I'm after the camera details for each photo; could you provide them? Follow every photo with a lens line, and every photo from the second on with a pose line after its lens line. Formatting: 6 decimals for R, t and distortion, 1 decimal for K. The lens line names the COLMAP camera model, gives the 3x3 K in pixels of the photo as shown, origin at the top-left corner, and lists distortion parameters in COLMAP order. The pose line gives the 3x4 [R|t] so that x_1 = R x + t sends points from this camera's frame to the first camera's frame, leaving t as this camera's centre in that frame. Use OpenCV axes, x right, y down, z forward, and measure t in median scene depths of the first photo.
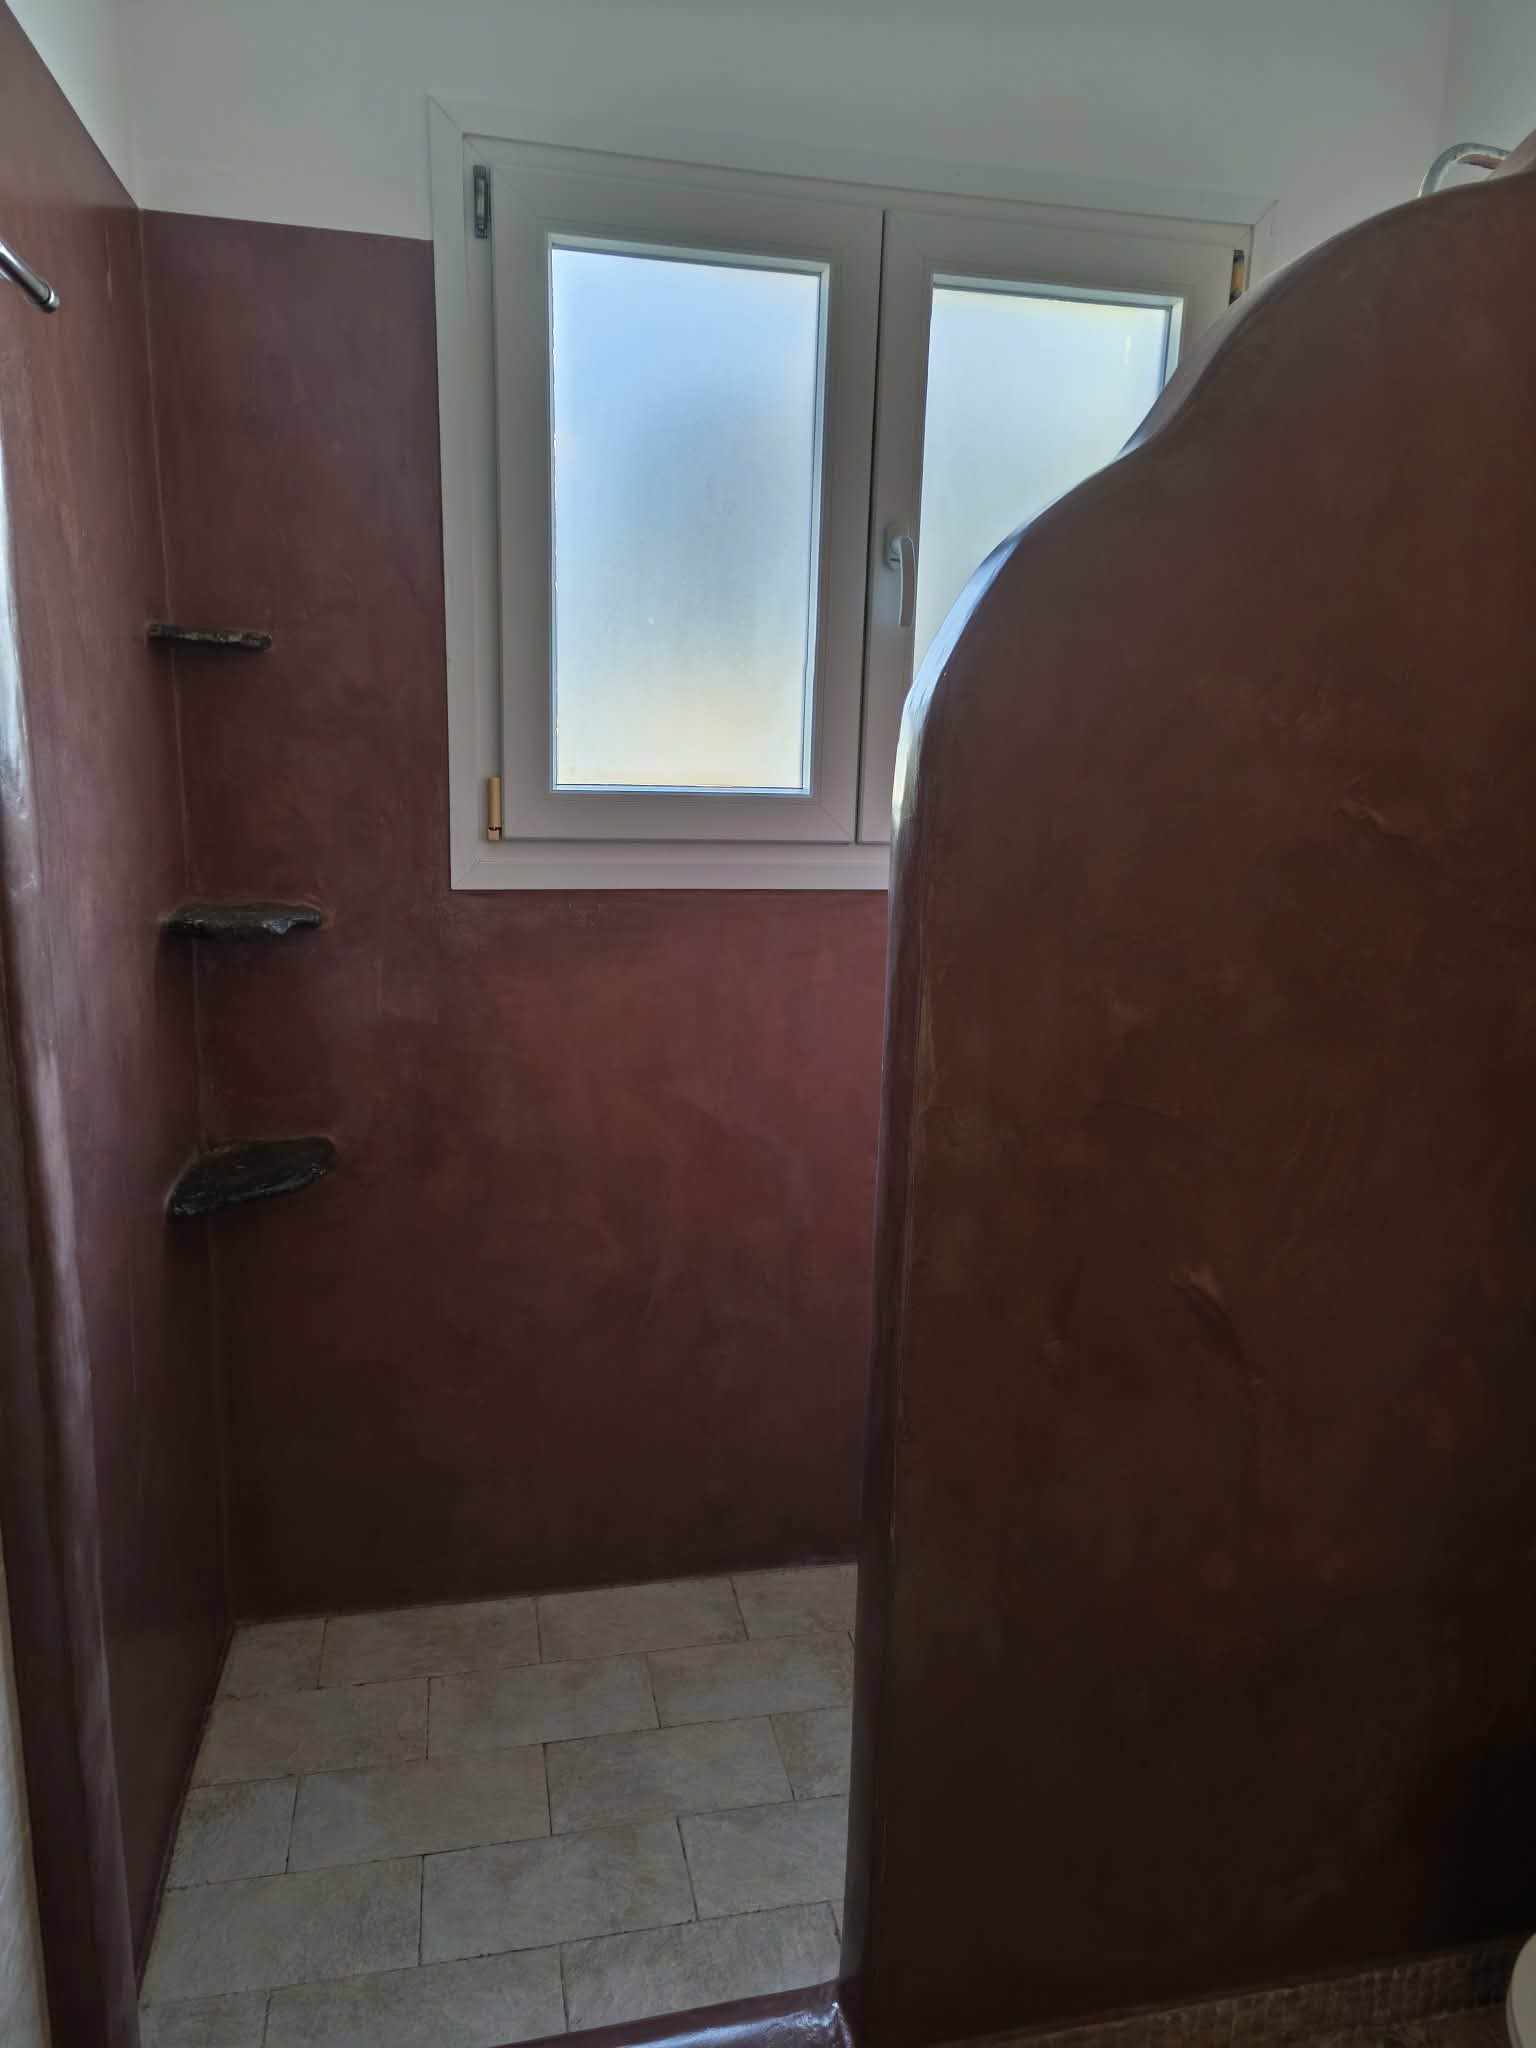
lens RADIAL K [[1363.5, 0, 765.4], [0, 1363.5, 1027.4], [0, 0, 1]] dist [0.025125, -0.000533]
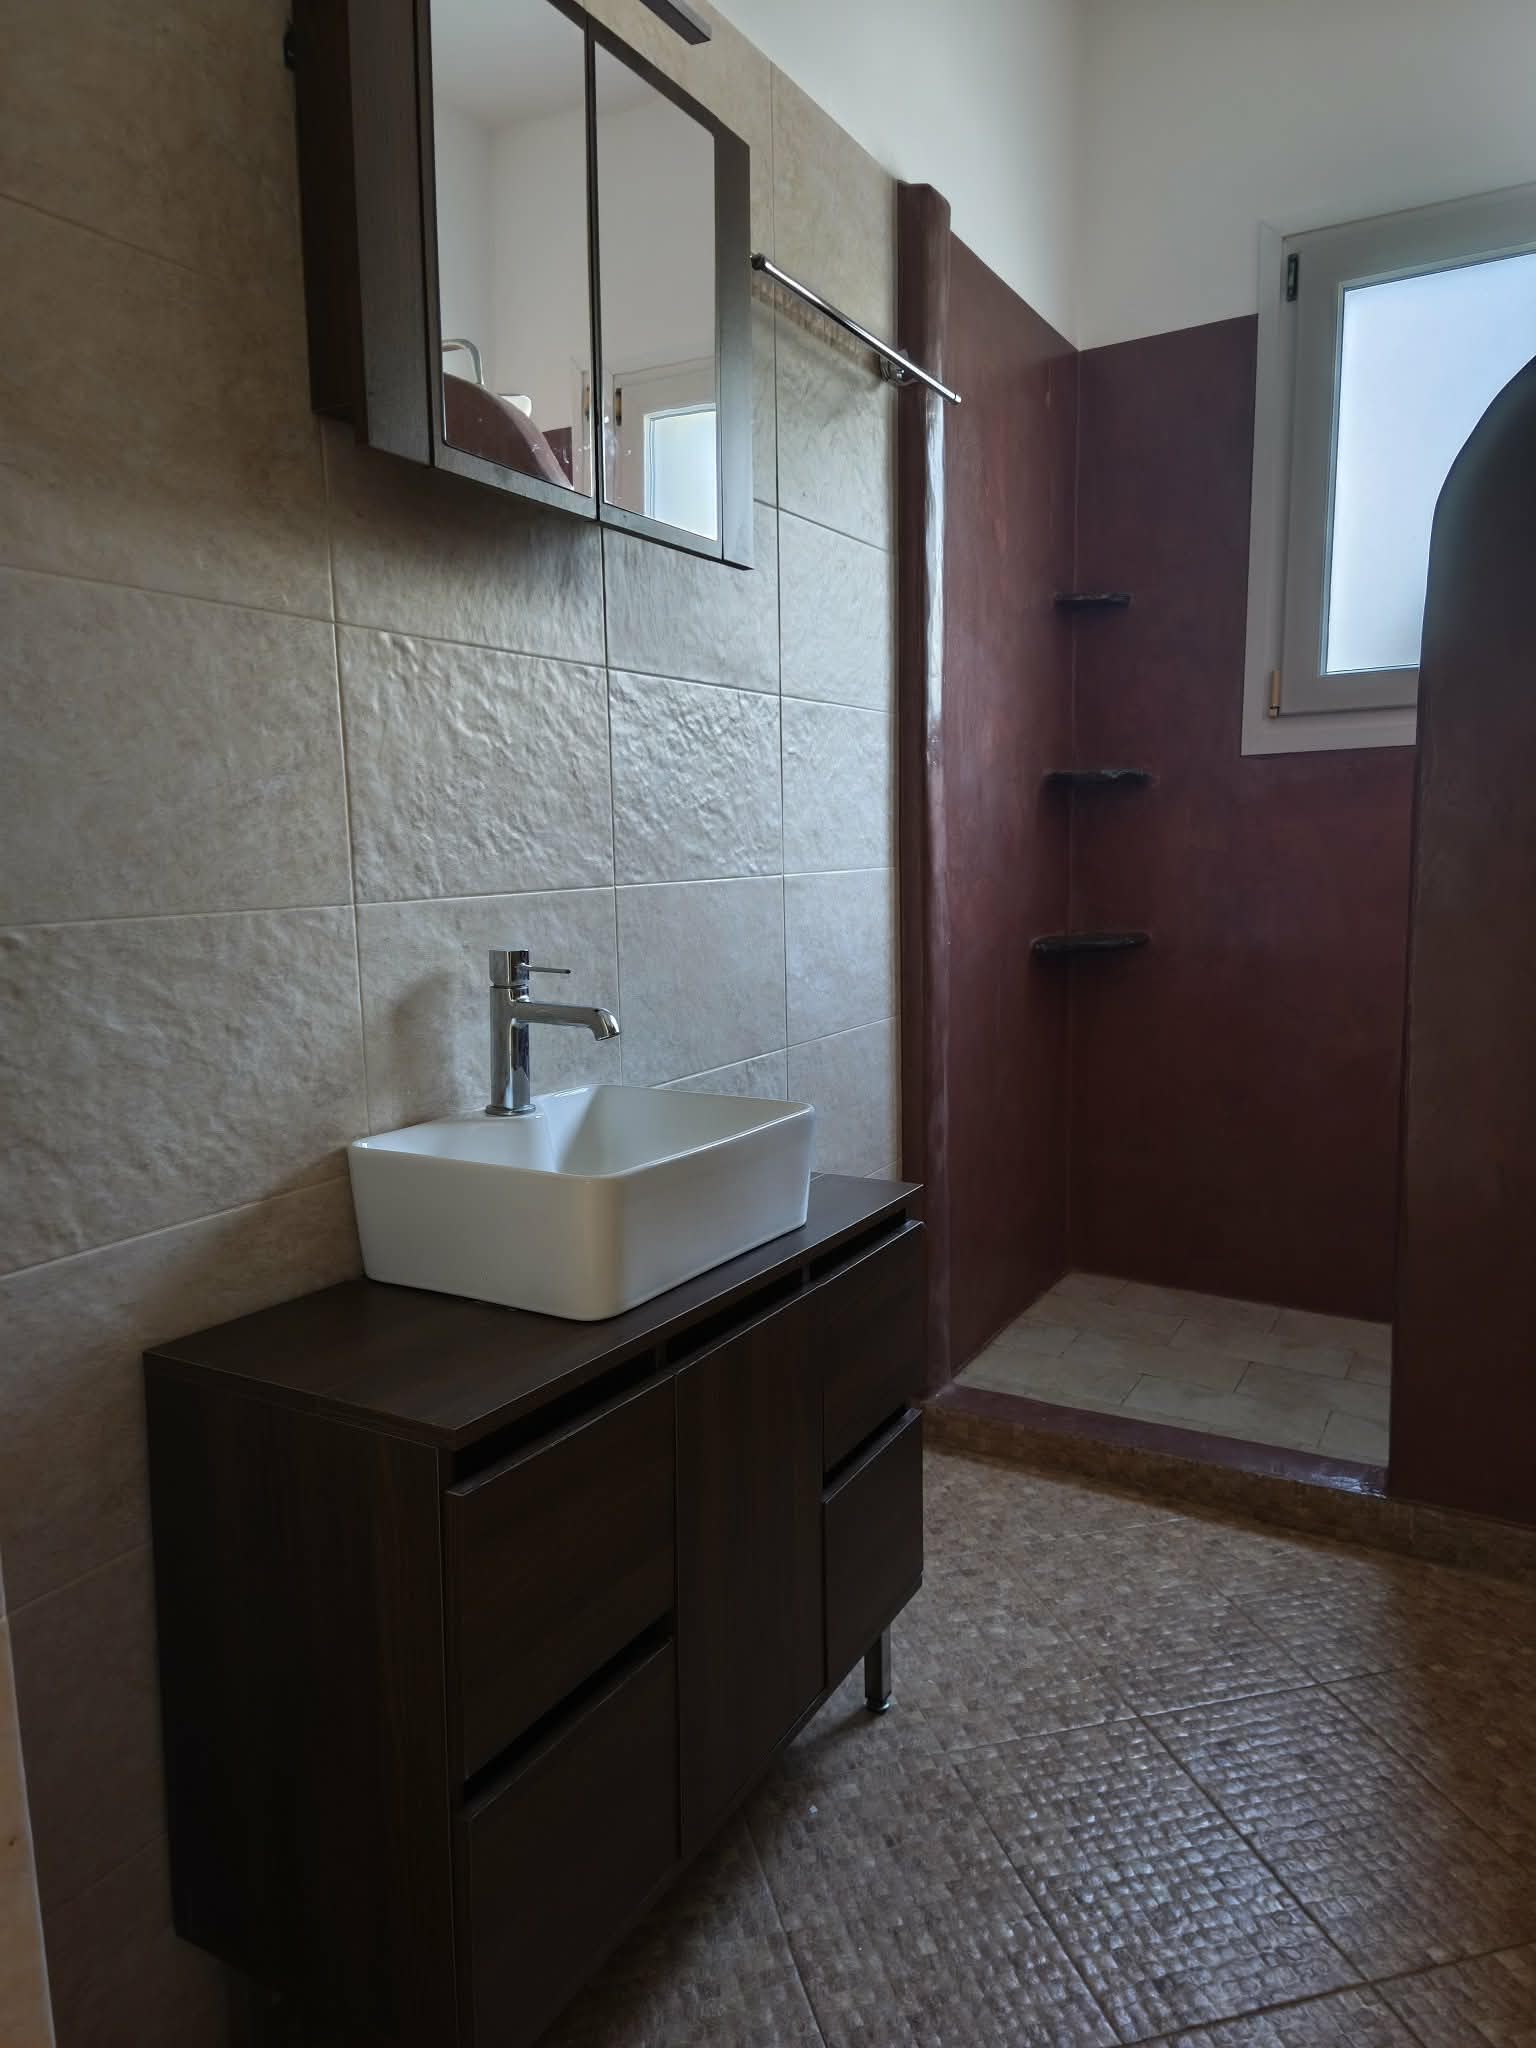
lens RADIAL K [[1363.5, 0, 763.0], [0, 1363.5, 1020.5], [0, 0, 1]] dist [0.025125, -0.000533]
pose [[0.739789, 0.045252, -0.671316, 0.388933], [-0.098984, 0.994200, -0.042063, 0.297143], [0.665518, 0.097567, 0.739977, -0.372797]]
